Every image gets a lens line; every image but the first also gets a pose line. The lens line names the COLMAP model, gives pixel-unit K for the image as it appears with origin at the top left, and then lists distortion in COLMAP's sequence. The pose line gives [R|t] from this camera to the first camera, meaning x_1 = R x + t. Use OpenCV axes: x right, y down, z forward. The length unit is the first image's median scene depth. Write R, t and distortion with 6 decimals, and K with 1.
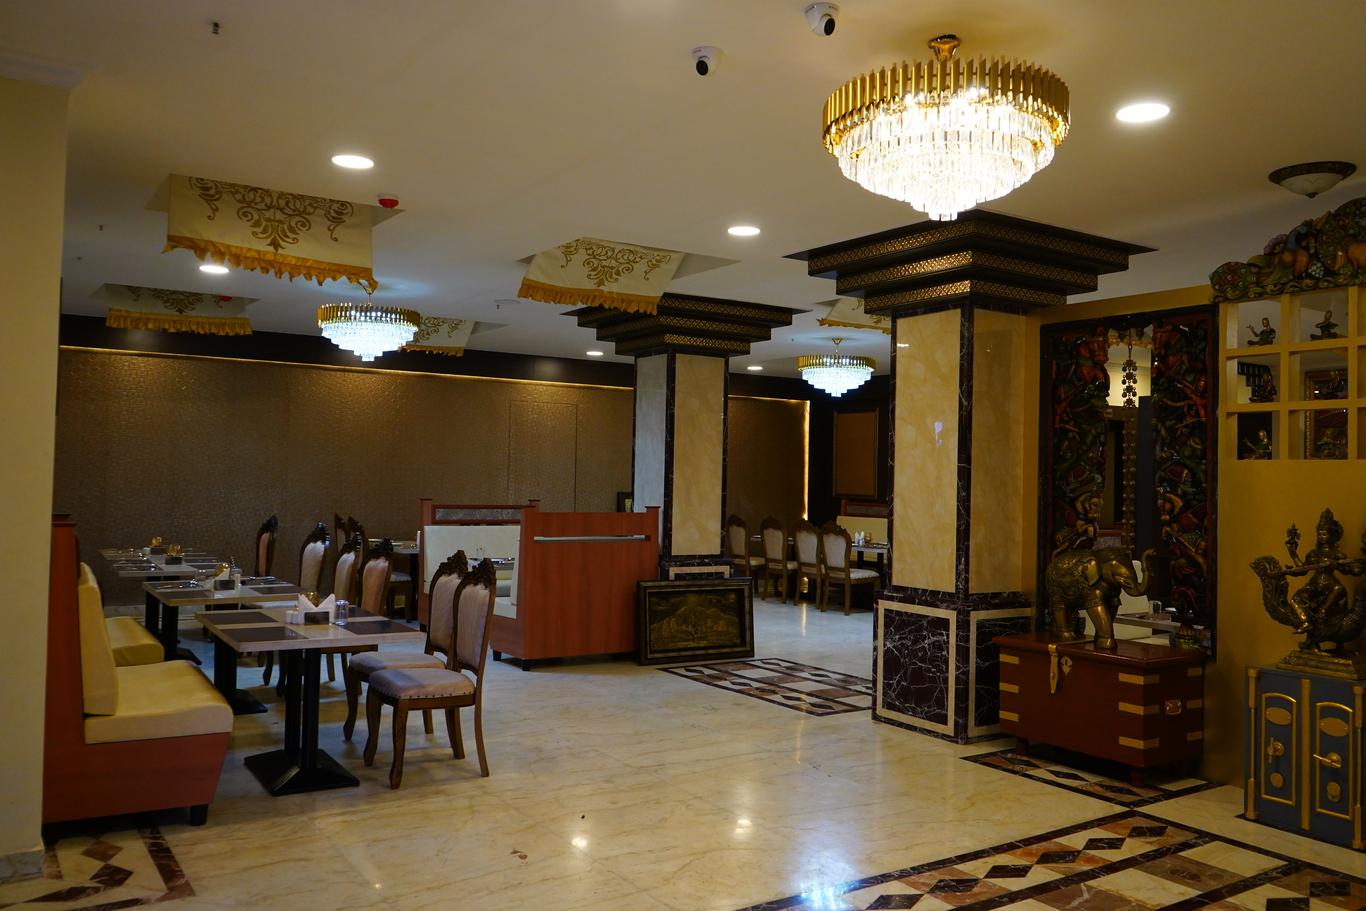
lens RADIAL K [[1082.3, 0, 676.5], [0, 1082.3, 449.8], [0, 0, 1]] dist [-0.015463, 0.015111]
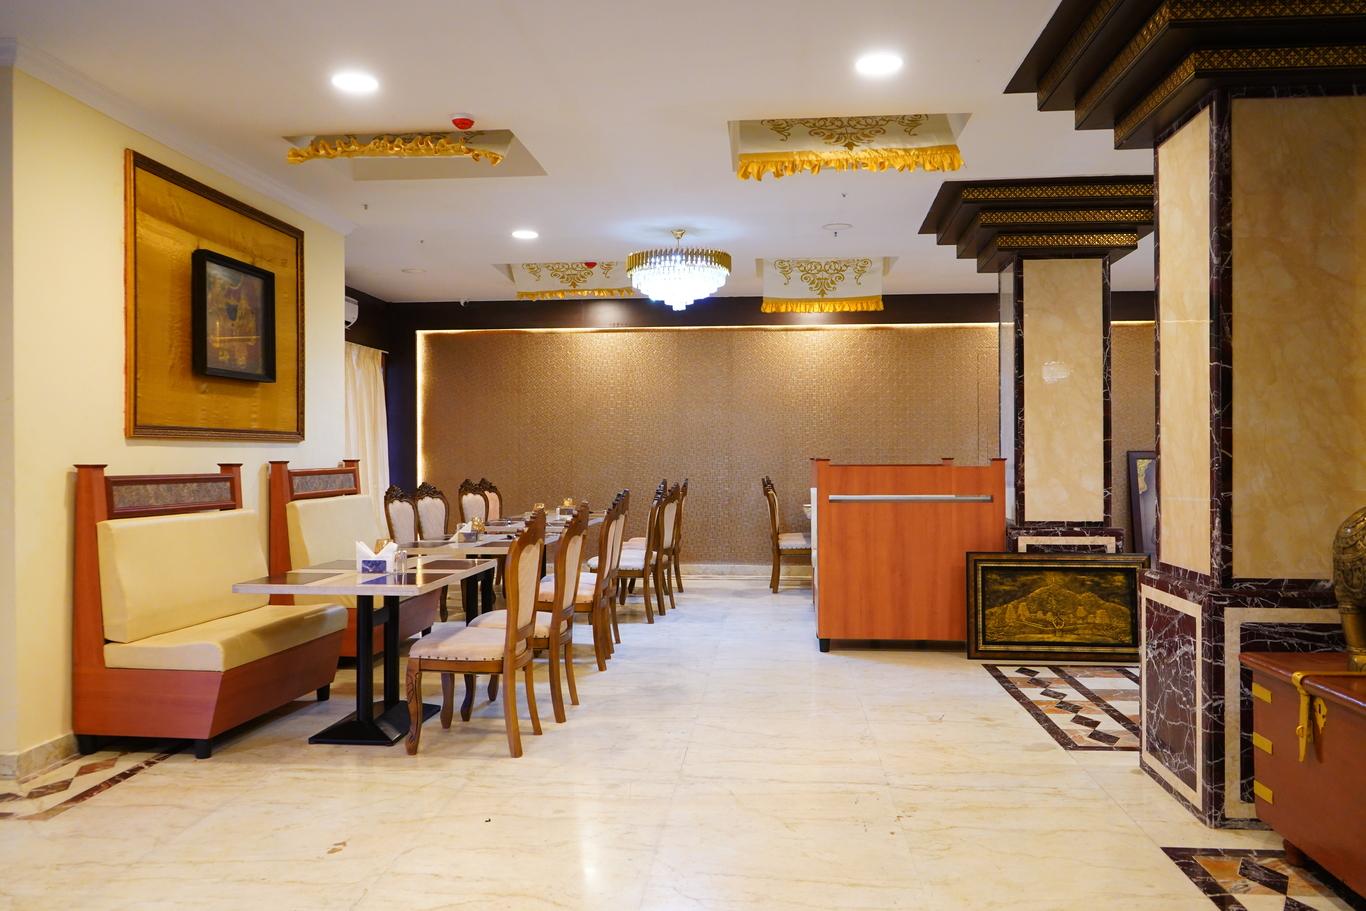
lens RADIAL K [[1082.3, 0, 691.5], [0, 1082.3, 447.4], [0, 0, 1]] dist [-0.015463, 0.015111]
pose [[0.788101, -0.027882, -0.614914, 0.364304], [0.037519, 0.999292, 0.002774, 0.043072], [0.614401, -0.025257, 0.788589, 0.312543]]
